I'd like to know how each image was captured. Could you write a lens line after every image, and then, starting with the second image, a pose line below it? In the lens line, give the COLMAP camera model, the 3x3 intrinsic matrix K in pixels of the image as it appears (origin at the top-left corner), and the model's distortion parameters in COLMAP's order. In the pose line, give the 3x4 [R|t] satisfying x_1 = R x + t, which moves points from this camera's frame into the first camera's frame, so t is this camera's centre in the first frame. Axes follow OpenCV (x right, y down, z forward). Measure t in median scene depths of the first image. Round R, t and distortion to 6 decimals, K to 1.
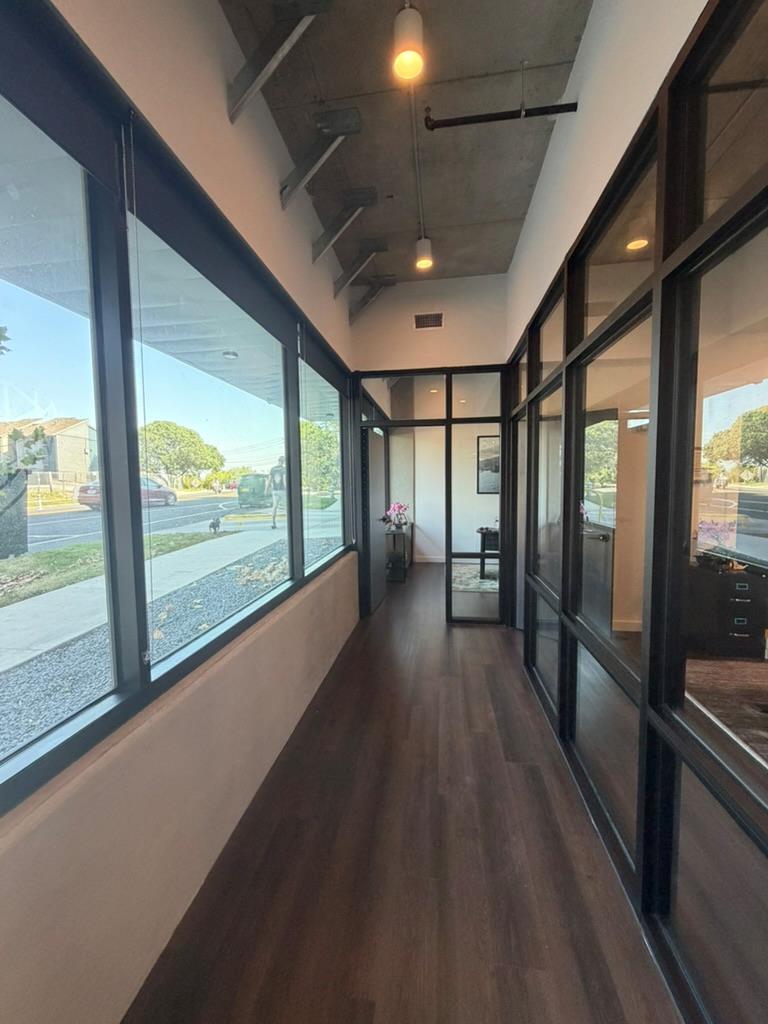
lens RADIAL K [[408.4, 0, 381.5], [0, 408.4, 509.3], [0, 0, 1]] dist [0.013230, -0.000065]
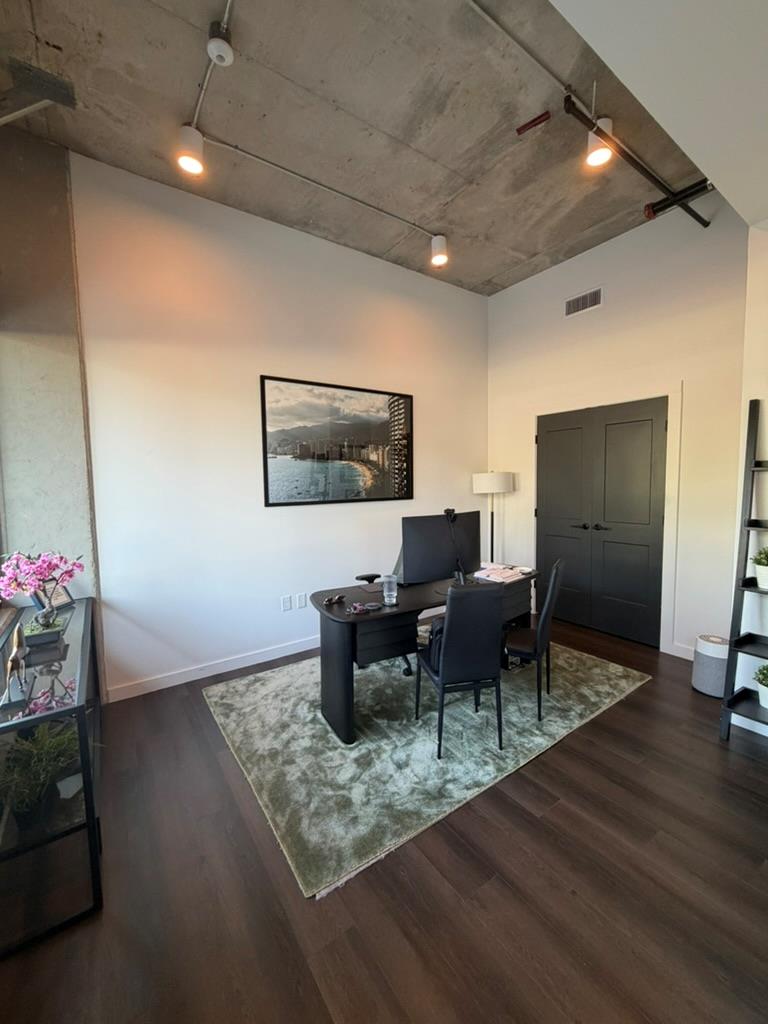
lens RADIAL K [[408.4, 0, 381.5], [0, 408.4, 509.3], [0, 0, 1]] dist [0.013230, -0.000065]
pose [[0.726780, -0.058299, 0.684391, 0.031458], [0.061431, 0.997915, 0.019771, -0.058230], [-0.684117, 0.027674, 0.728847, 0.964272]]
